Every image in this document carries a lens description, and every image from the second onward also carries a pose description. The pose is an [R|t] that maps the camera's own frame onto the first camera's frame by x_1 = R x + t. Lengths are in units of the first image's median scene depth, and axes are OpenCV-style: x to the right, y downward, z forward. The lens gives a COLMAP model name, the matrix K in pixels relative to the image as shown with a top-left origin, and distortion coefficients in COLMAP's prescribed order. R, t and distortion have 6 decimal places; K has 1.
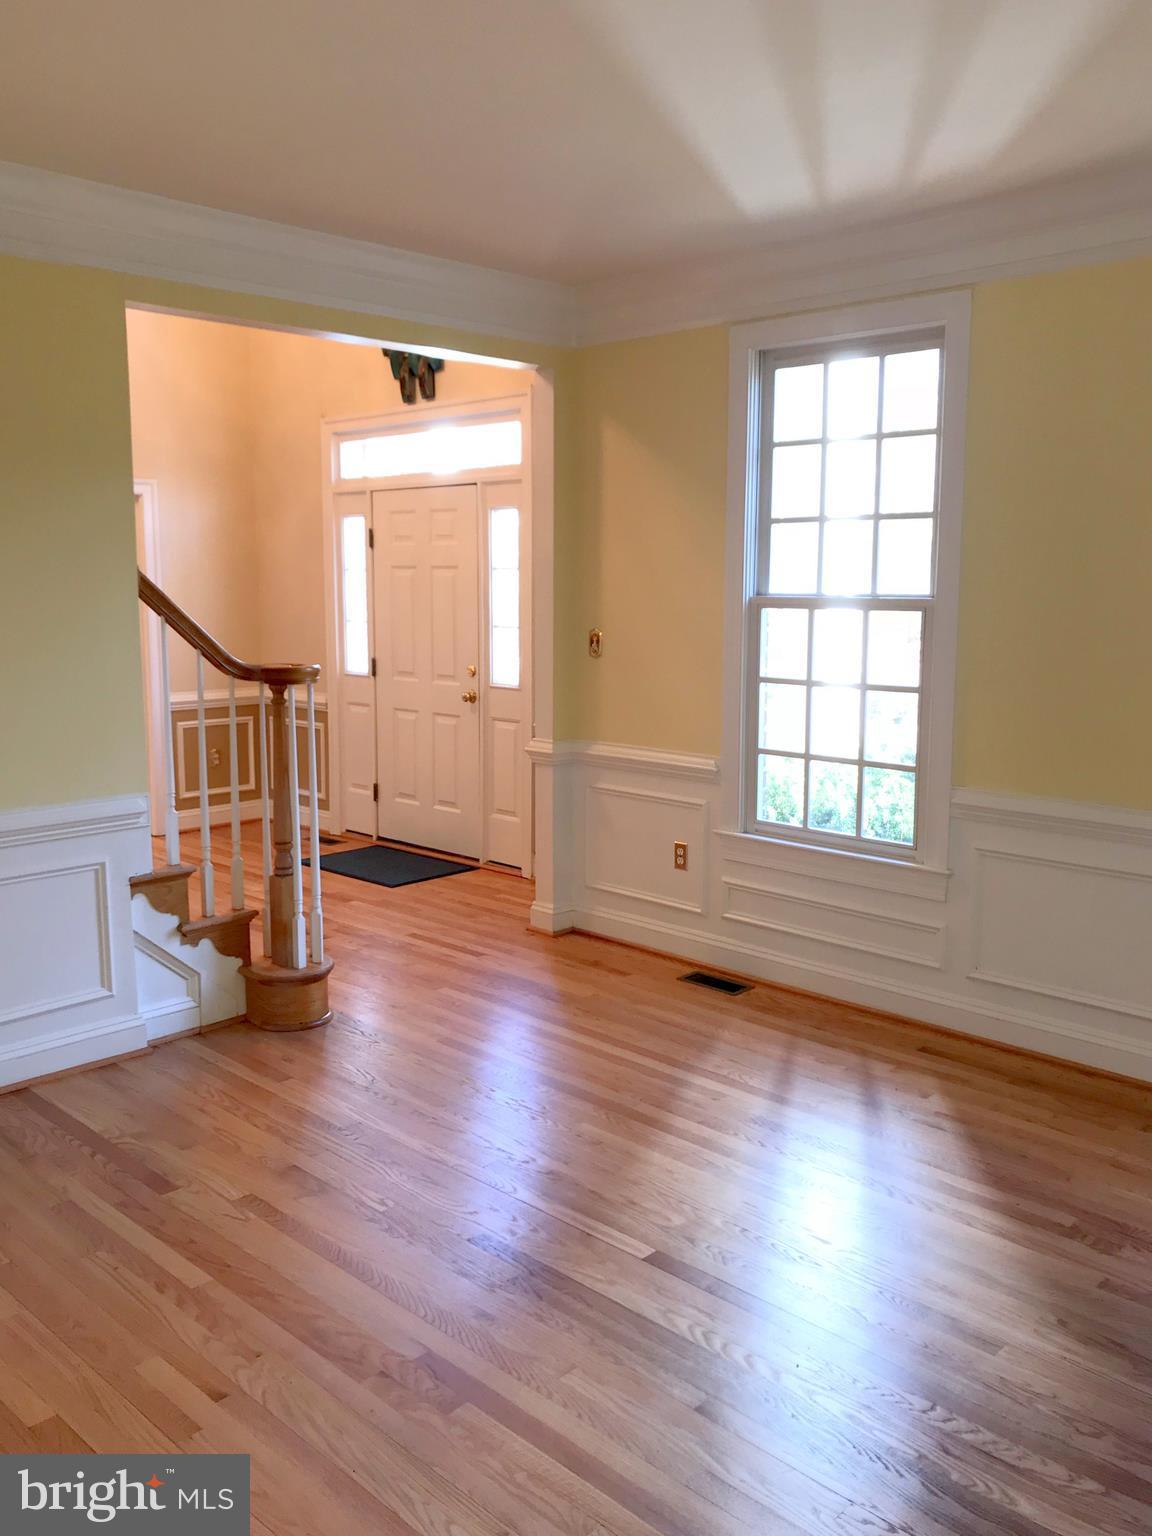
lens RADIAL K [[1261.3, 0, 578.5], [0, 1261.3, 746.8], [0, 0, 1]] dist [-0.003913, -0.001396]
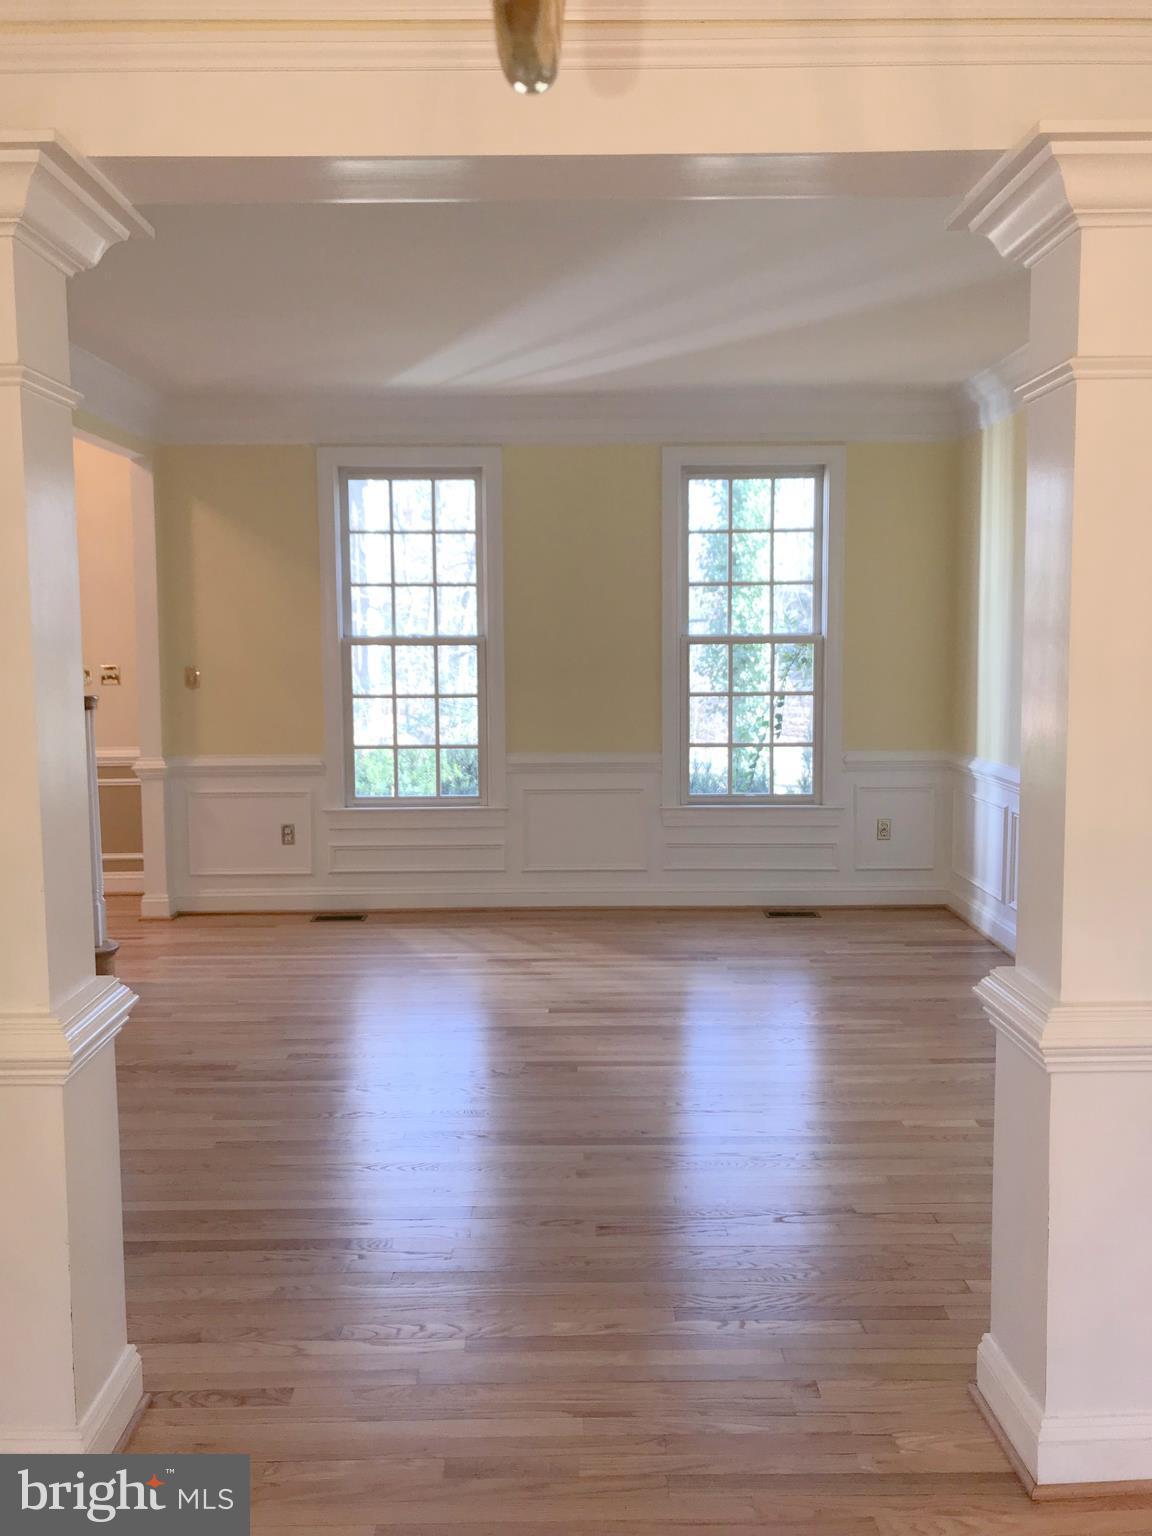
lens RADIAL K [[1255.5, 0, 577.1], [0, 1255.5, 704.2], [0, 0, 1]] dist [0.000620, -0.000663]
pose [[0.708132, -0.043331, 0.704749, -0.677973], [0.100149, 0.994188, -0.039503, 0.036749], [-0.698941, 0.098553, 0.708356, -0.170828]]
